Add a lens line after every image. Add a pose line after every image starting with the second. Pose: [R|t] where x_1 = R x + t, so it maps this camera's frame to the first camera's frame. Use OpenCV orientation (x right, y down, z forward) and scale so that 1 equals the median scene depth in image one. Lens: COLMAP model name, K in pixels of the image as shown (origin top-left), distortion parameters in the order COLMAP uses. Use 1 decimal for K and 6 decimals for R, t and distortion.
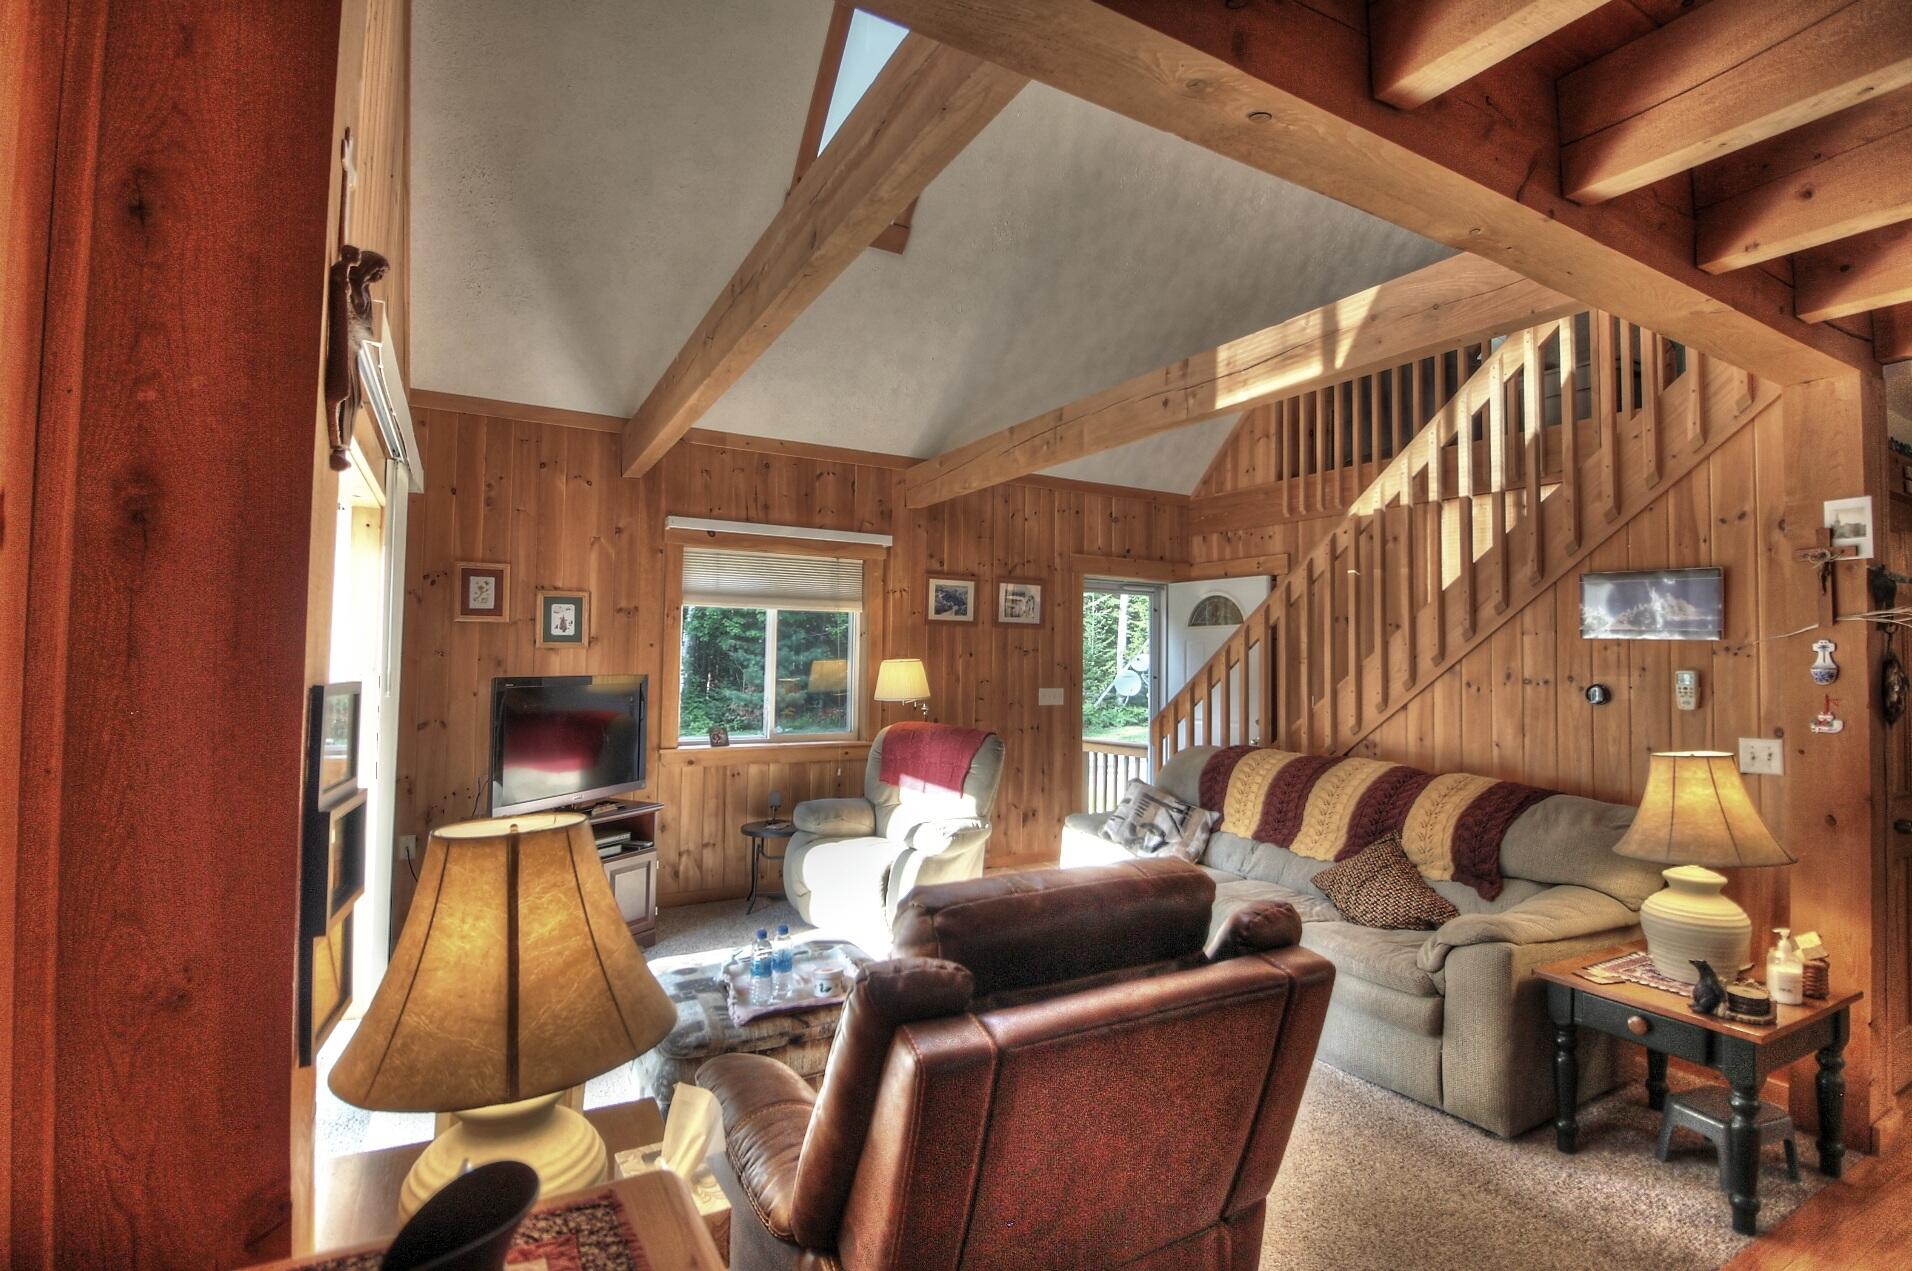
lens RADIAL K [[886.2, 0, 952.6], [0, 886.2, 628.6], [0, 0, 1]] dist [-0.004185, -0.000612]
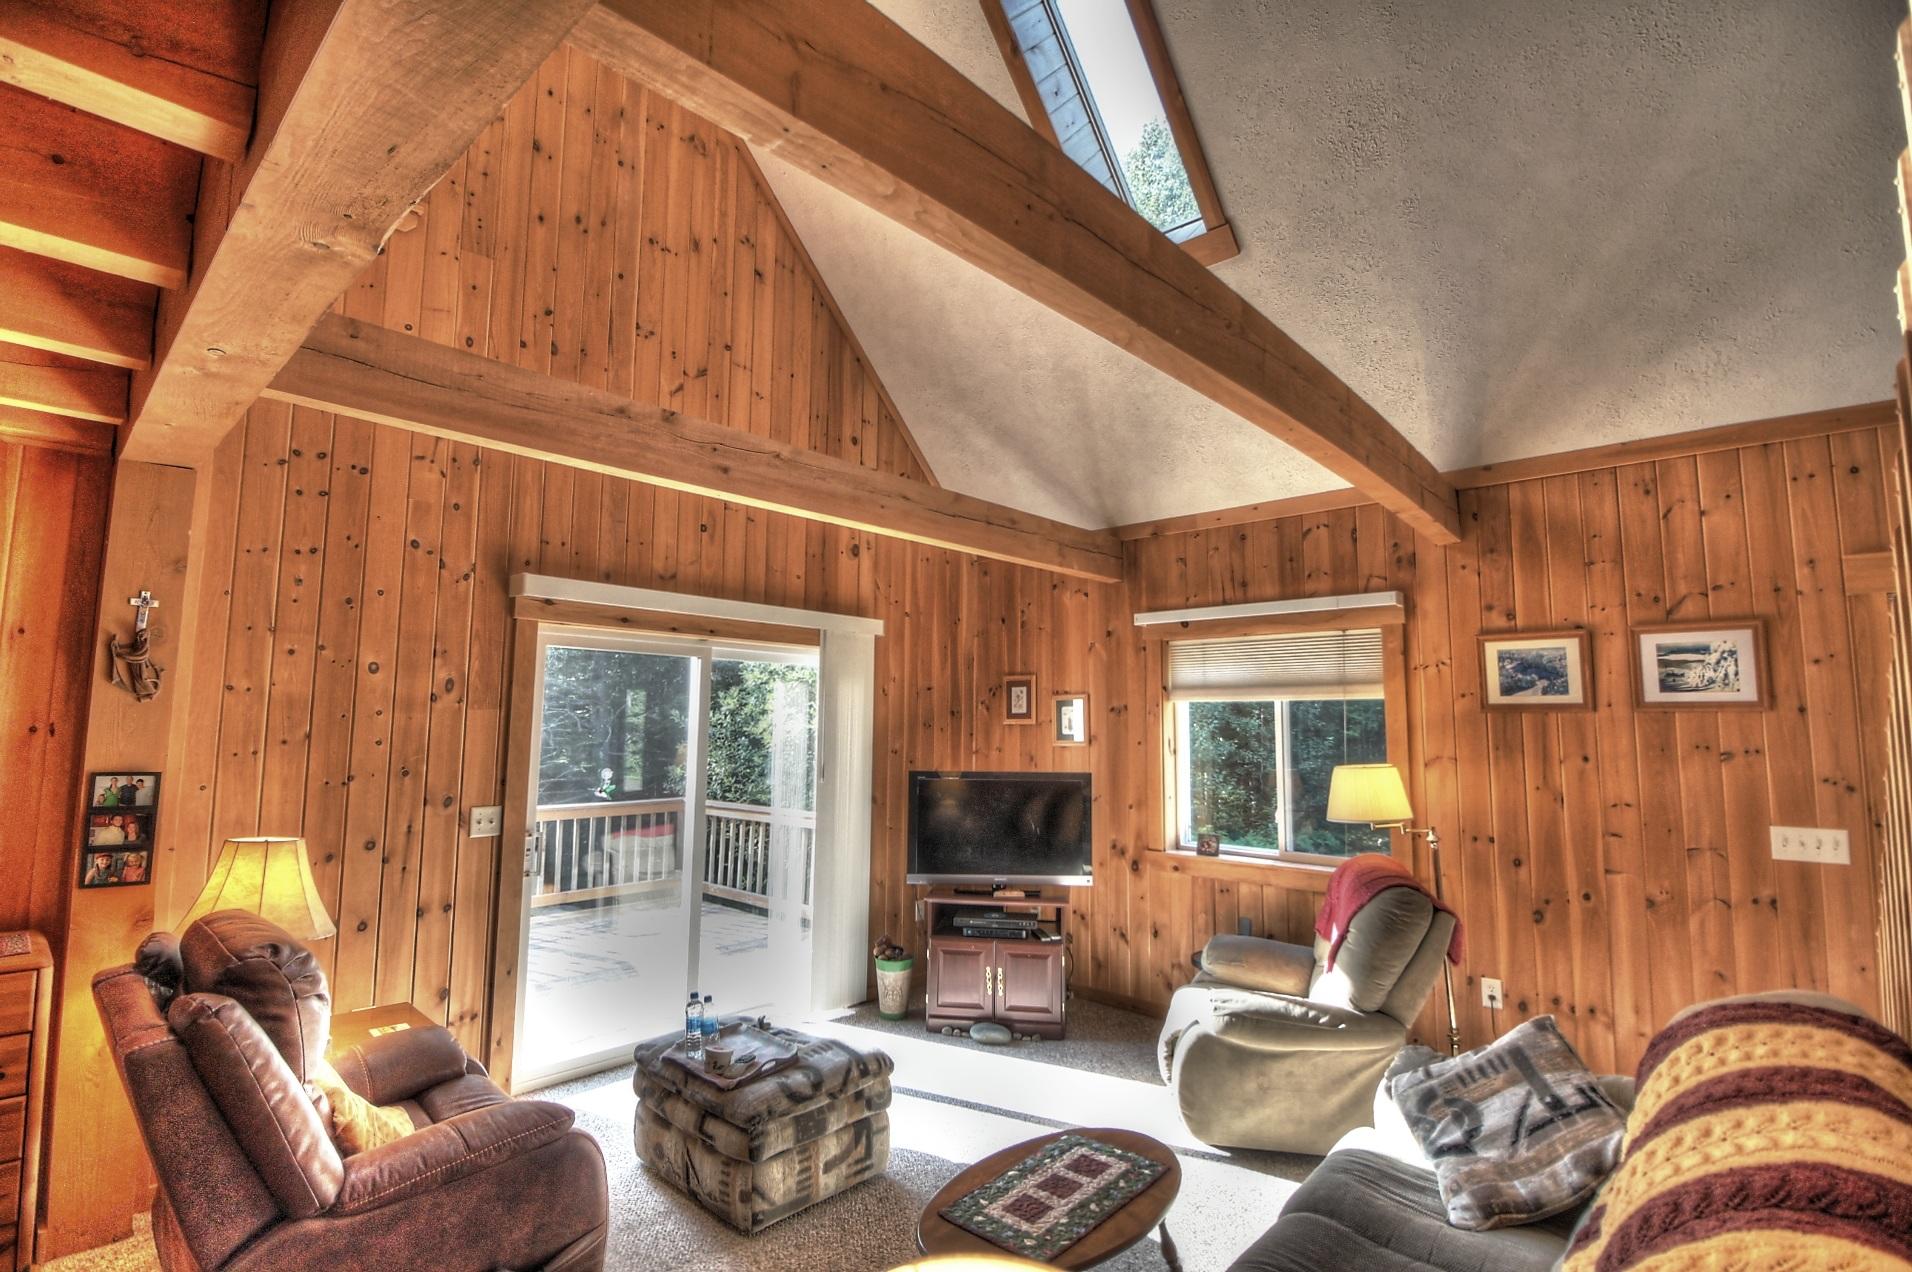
lens RADIAL K [[886.2, 0, 957.9], [0, 886.2, 636.3], [0, 0, 1]] dist [-0.004185, -0.000612]
pose [[0.324139, -0.108412, -0.939777, 0.514396], [0.026195, 0.994059, -0.105640, -0.001007], [0.945647, 0.009624, 0.325053, 0.447659]]
